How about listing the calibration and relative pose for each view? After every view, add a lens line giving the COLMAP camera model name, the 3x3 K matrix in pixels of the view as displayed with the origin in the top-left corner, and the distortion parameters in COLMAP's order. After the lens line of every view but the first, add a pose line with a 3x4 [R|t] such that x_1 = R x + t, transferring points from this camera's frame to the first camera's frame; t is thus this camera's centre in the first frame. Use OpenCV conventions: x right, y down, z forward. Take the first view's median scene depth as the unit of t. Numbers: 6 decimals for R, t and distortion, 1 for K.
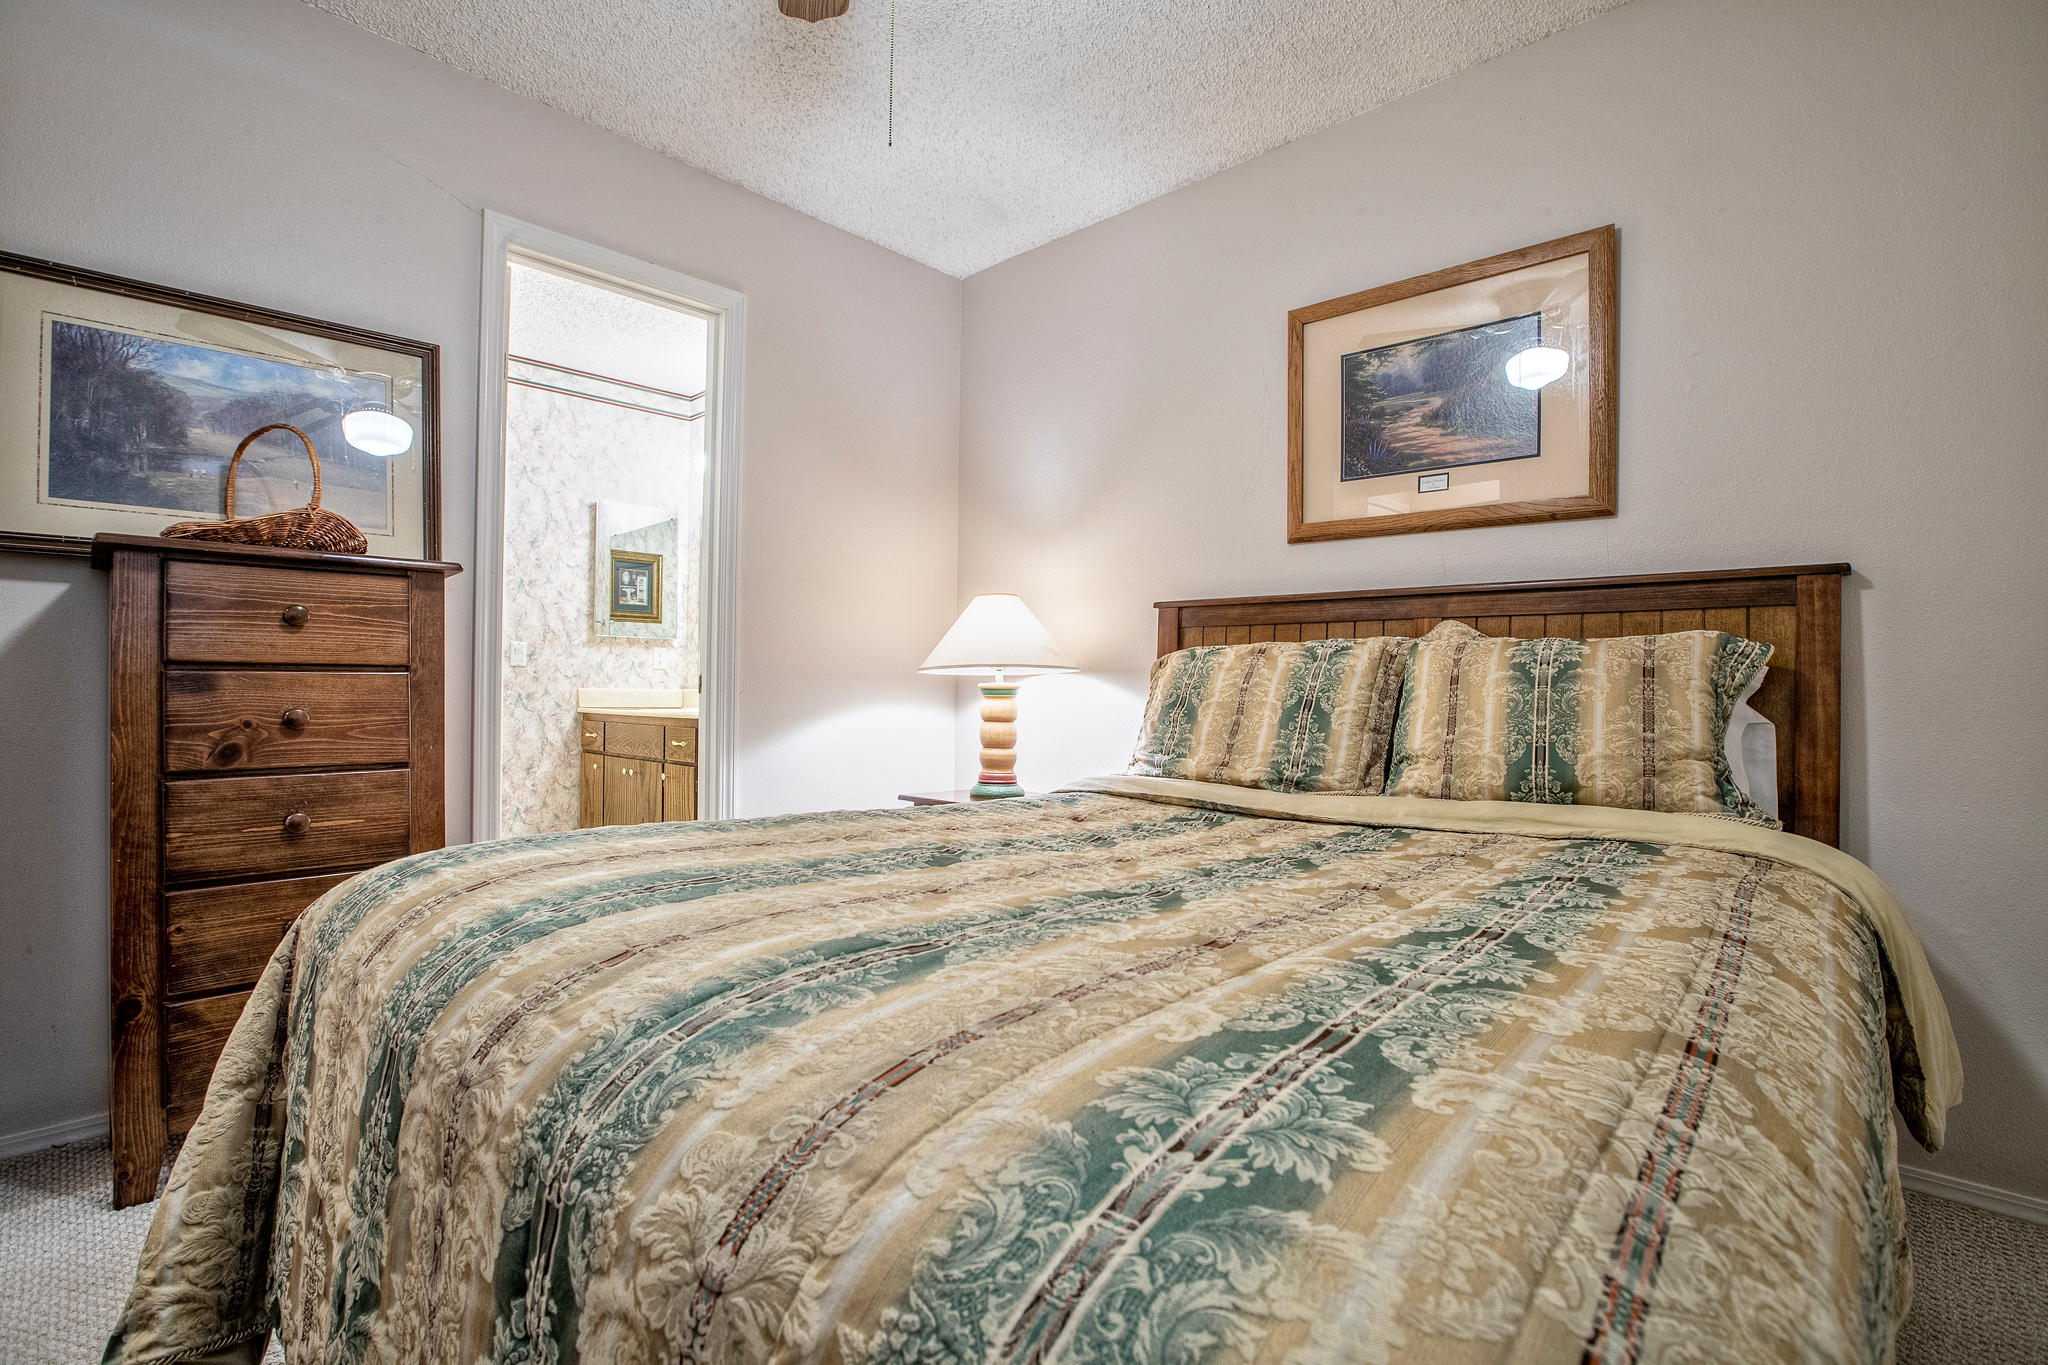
lens RADIAL K [[960.1, 0, 1027.7], [0, 960.1, 687.0], [0, 0, 1]] dist [0.002483, 0.000498]
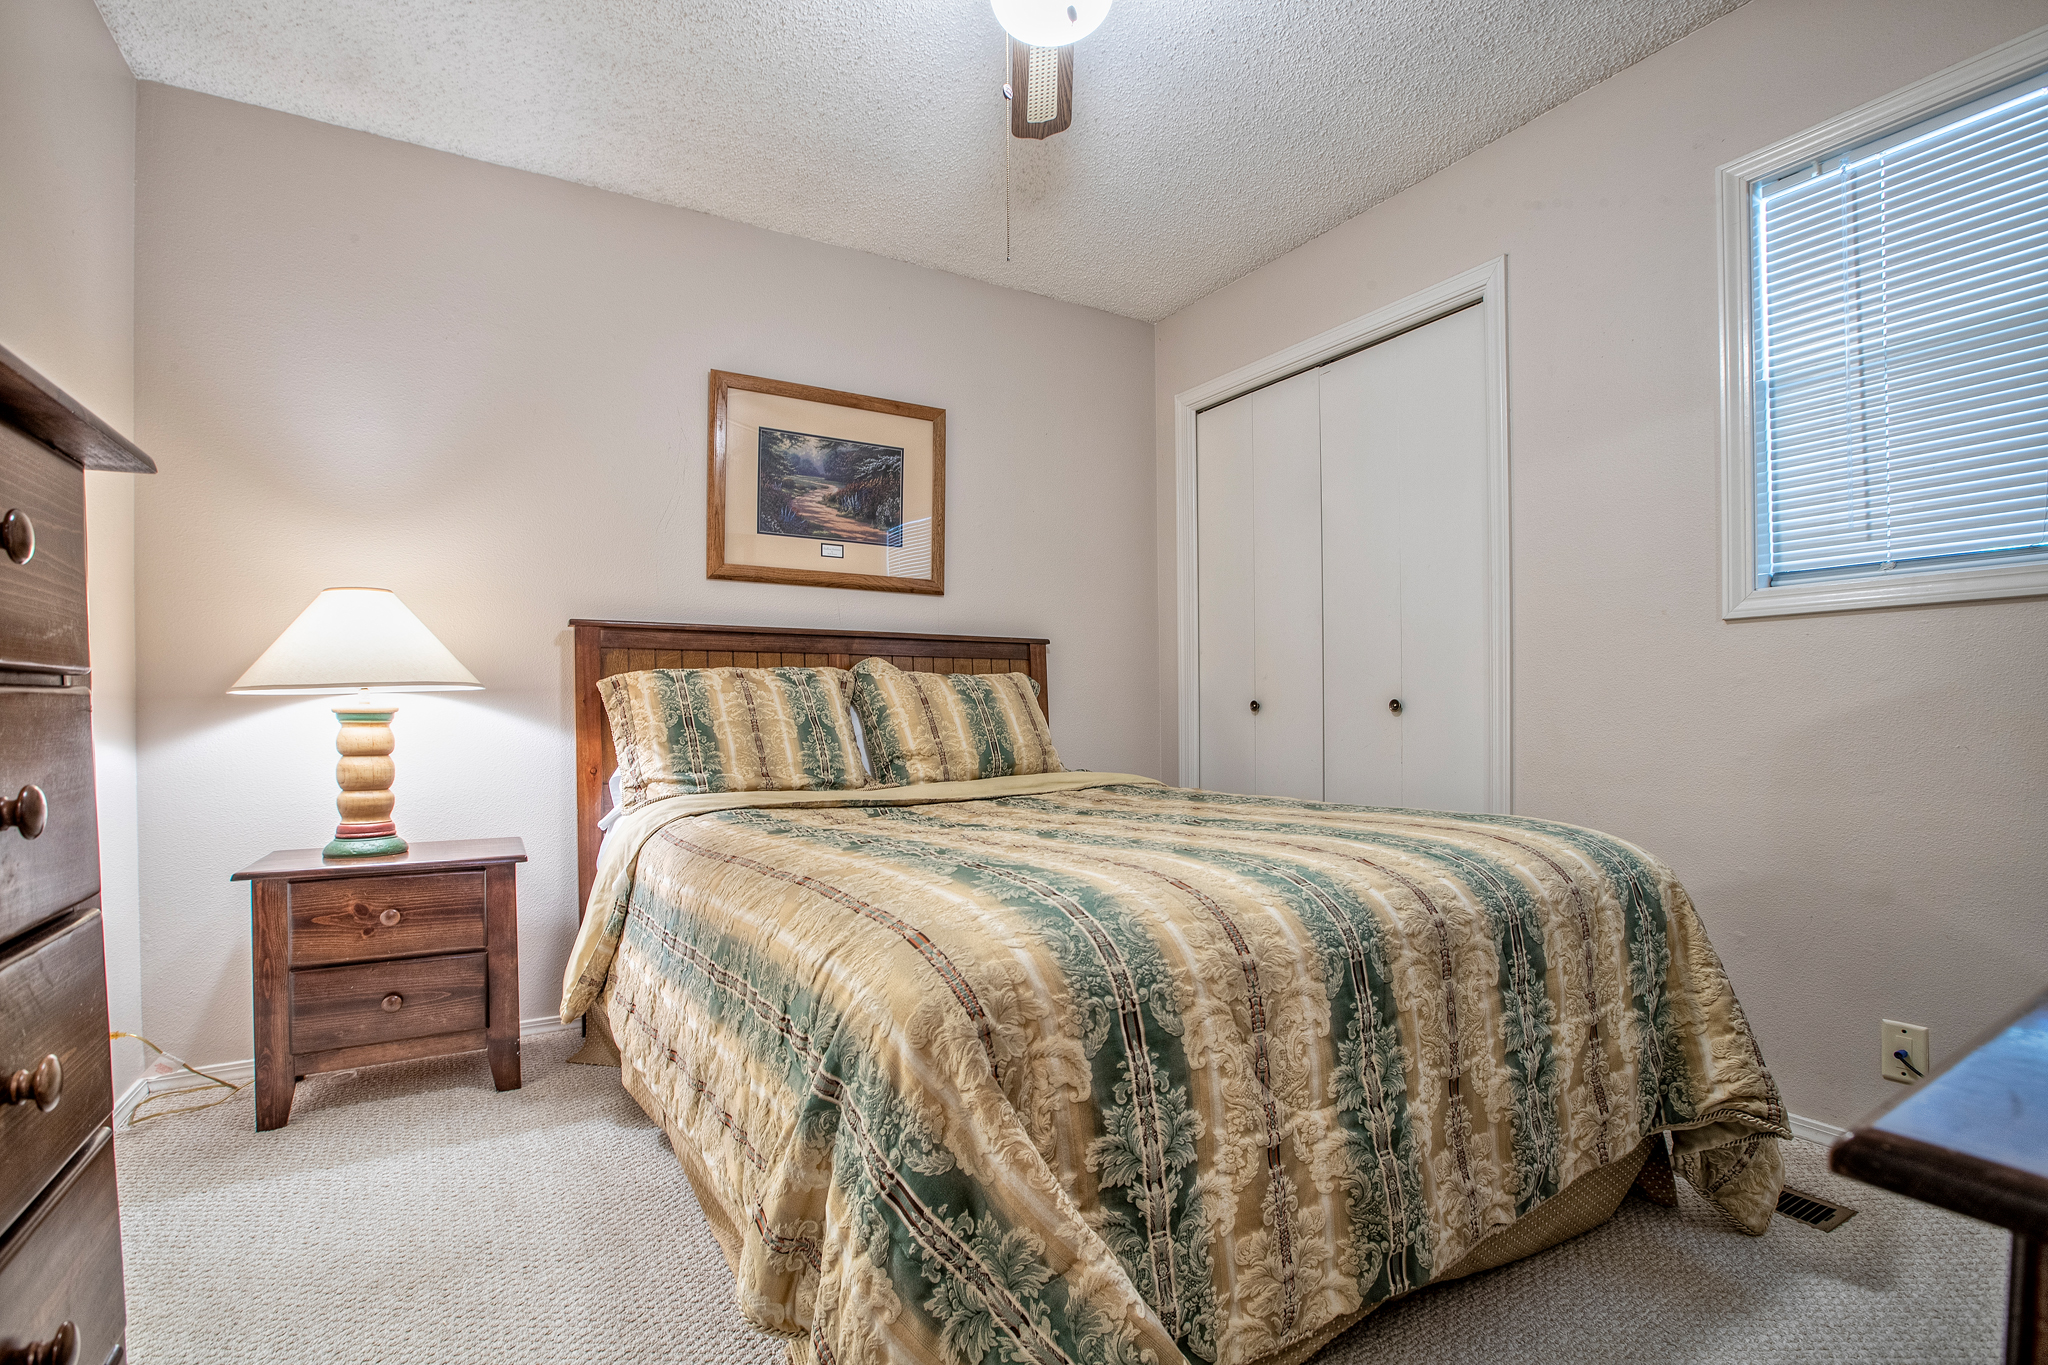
lens RADIAL K [[966.0, 0, 1020.0], [0, 966.0, 739.4], [0, 0, 1]] dist [0.000377, 0.000099]
pose [[0.340750, -0.039715, 0.939315, -0.731101], [0.007110, 0.999188, 0.039668, -0.005185], [-0.940127, -0.006839, 0.340755, 0.303349]]
